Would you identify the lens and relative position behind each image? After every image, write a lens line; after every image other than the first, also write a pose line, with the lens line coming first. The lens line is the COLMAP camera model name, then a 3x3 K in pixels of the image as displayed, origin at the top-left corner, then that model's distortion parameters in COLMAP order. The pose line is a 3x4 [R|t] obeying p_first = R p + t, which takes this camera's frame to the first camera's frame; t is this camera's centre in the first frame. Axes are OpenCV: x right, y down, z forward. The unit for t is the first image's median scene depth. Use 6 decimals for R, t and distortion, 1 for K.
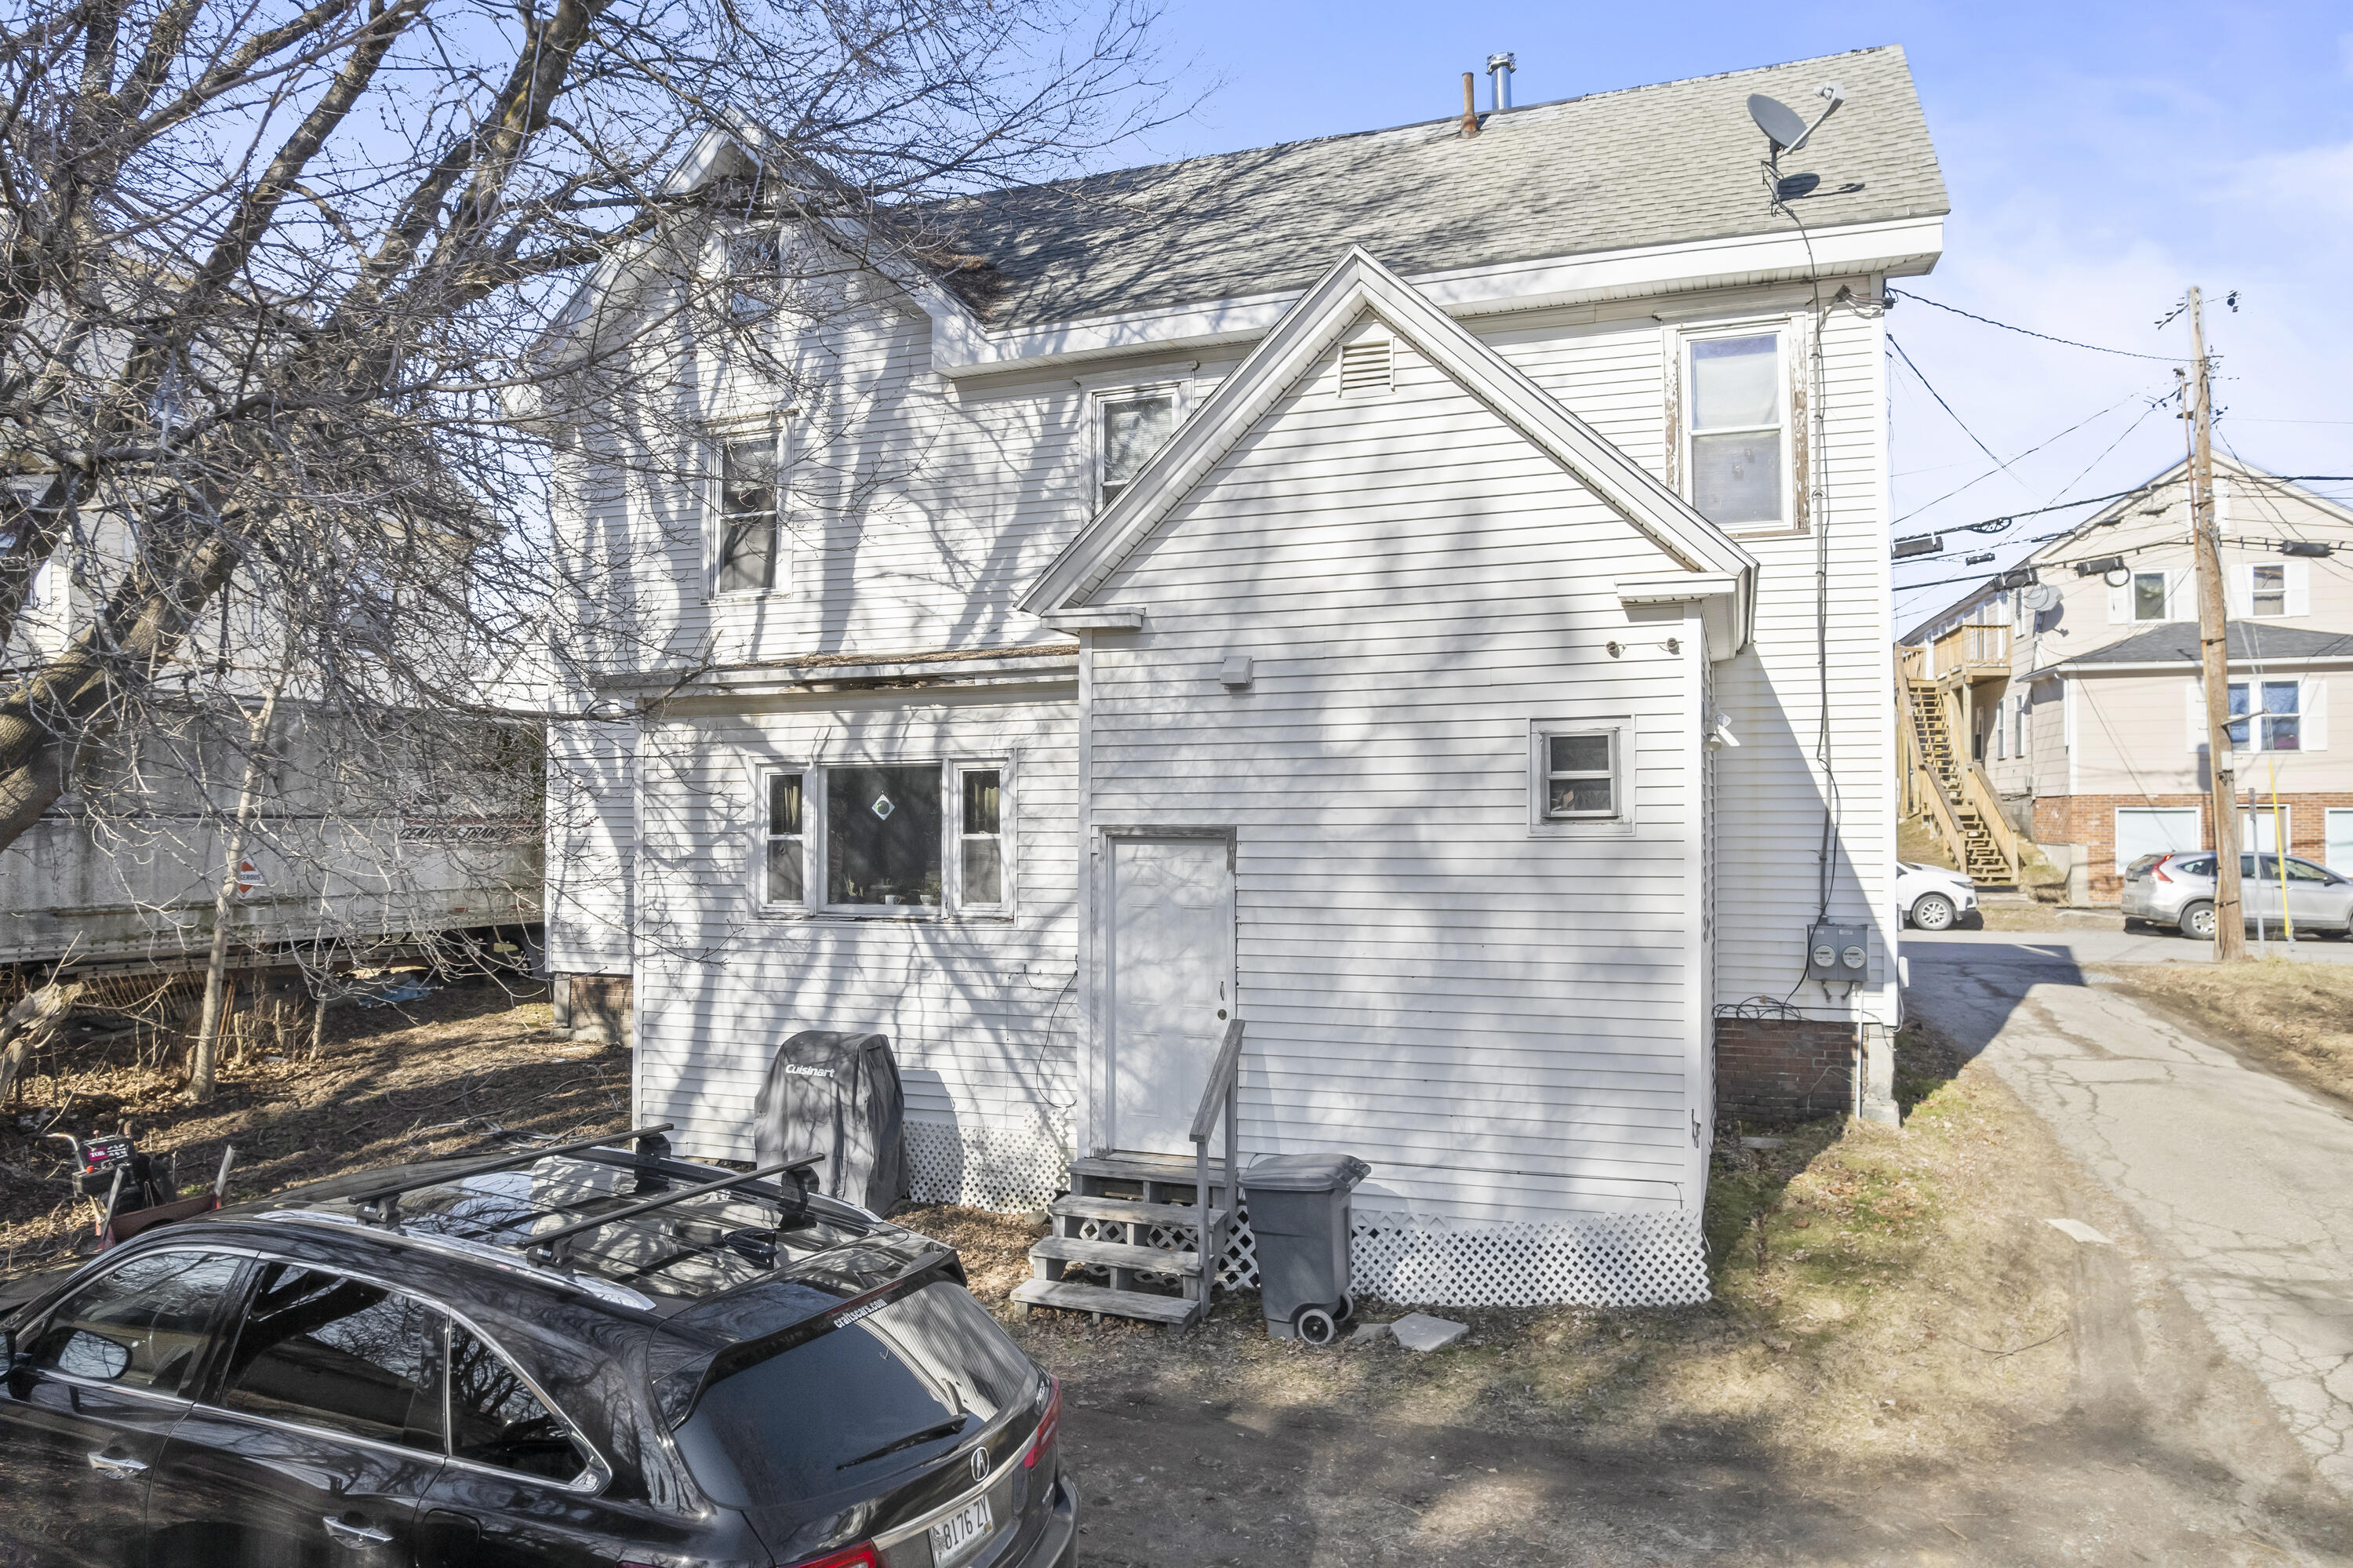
lens RADIAL K [[1510.2, 0, 1357.5], [0, 1510.2, 755.8], [0, 0, 1]] dist [-0.044839, 0.000833]
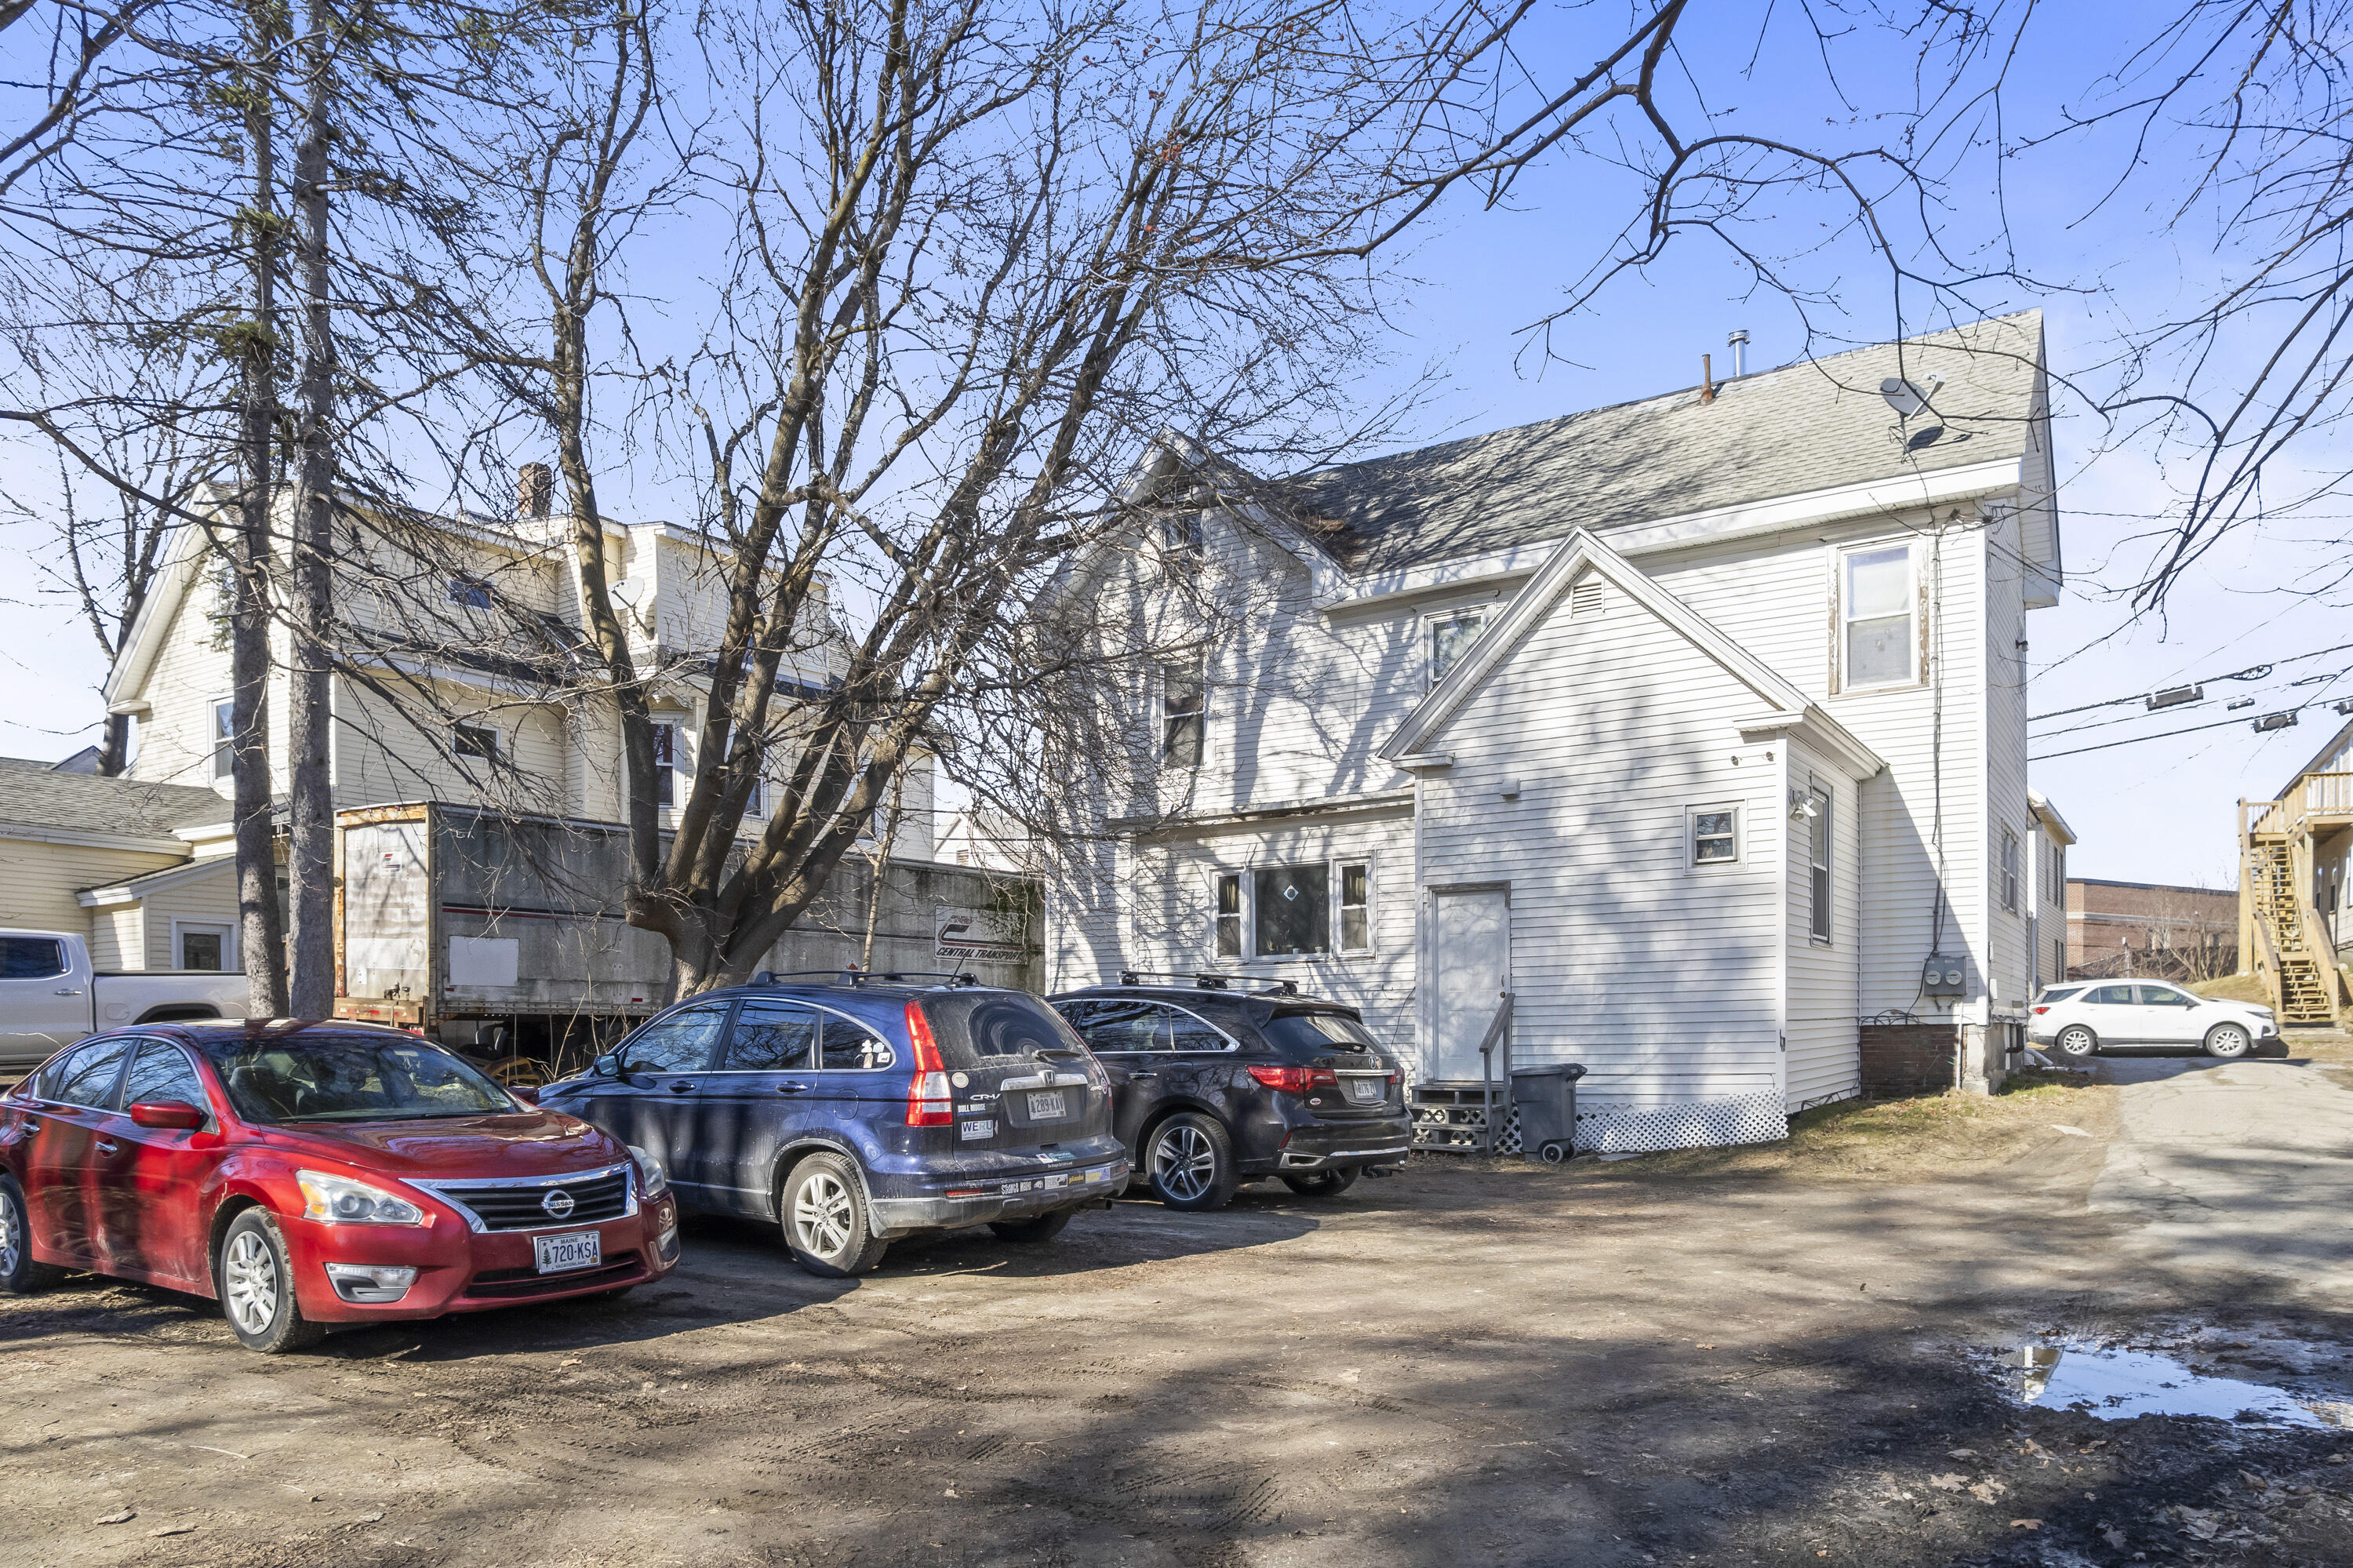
lens RADIAL K [[1505.8, 0, 1189.1], [0, 1505.8, 792.2], [0, 0, 1]] dist [-0.050385, 0.043023]
pose [[0.943596, -0.031027, -0.329643, 0.087512], [-0.004267, 0.994377, -0.105808, 0.083609], [0.331073, 0.101247, 0.938158, -0.437179]]
